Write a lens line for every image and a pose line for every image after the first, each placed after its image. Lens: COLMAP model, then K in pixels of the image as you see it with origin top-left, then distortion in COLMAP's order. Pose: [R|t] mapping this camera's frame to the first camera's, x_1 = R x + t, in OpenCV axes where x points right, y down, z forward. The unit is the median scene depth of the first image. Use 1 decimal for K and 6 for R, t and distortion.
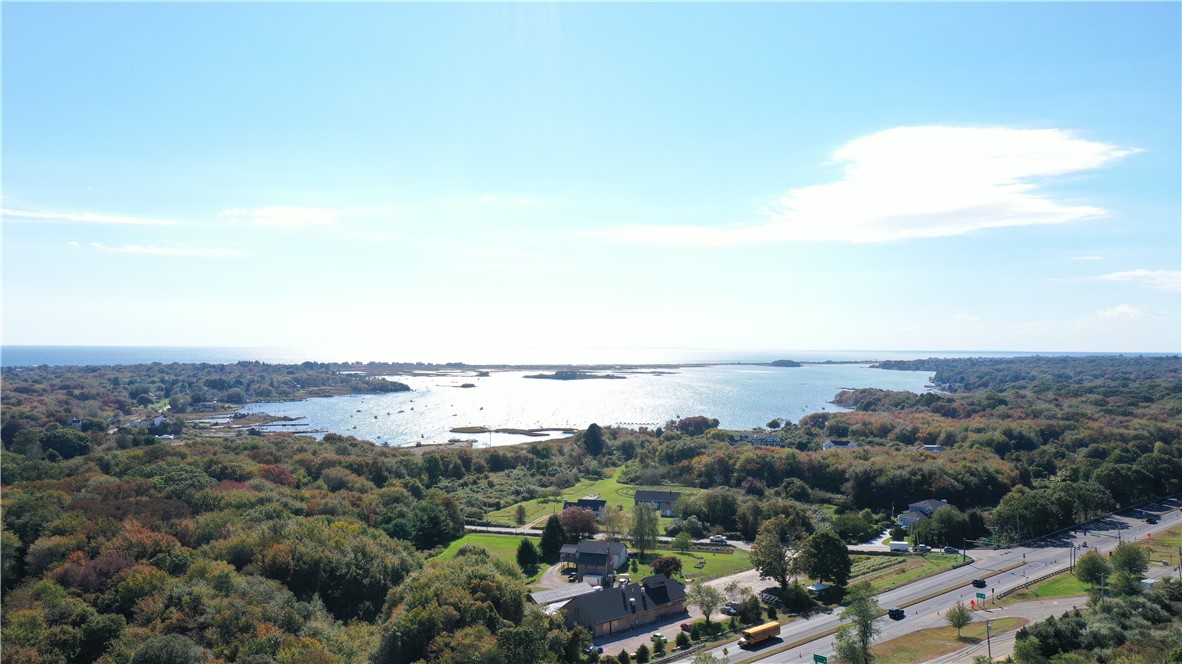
lens RADIAL K [[934.7, 0, 590.9], [0, 934.7, 338.0], [0, 0, 1]] dist [-0.004419, -0.000635]
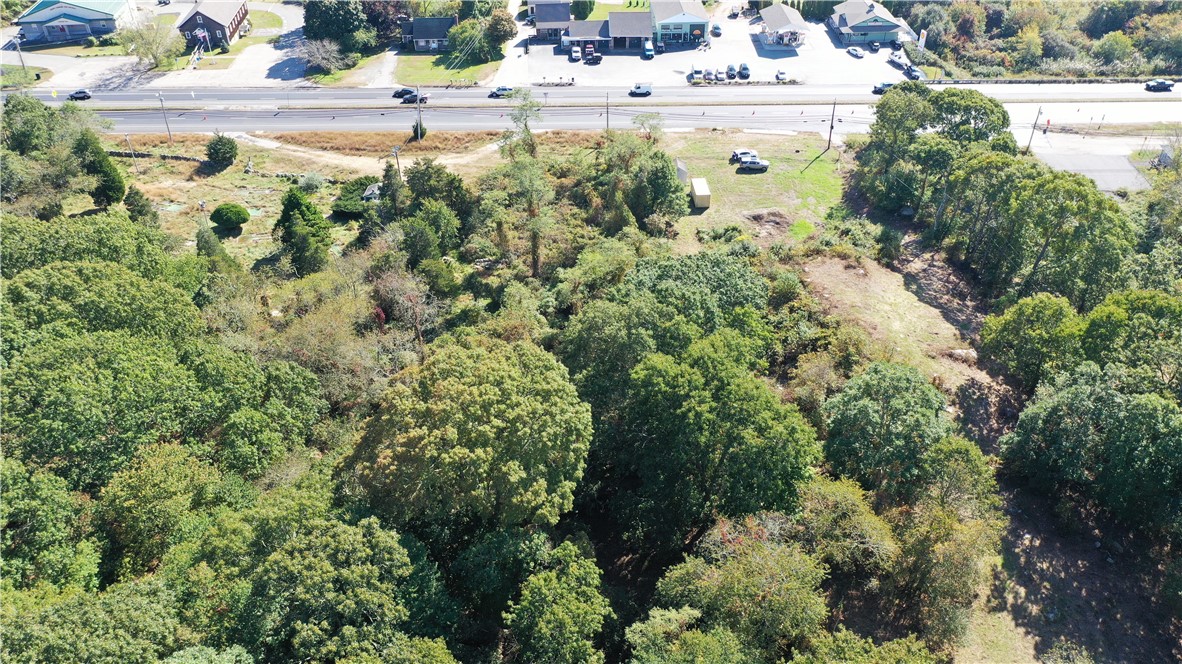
lens RADIAL K [[934.7, 0, 587.1], [0, 934.7, 333.3], [0, 0, 1]] dist [-0.004419, -0.000635]
pose [[0.773599, 0.367863, -0.515967, 0.069468], [0.023083, 0.797344, 0.603083, -0.119559], [0.633255, -0.478455, 0.608333, -0.452618]]
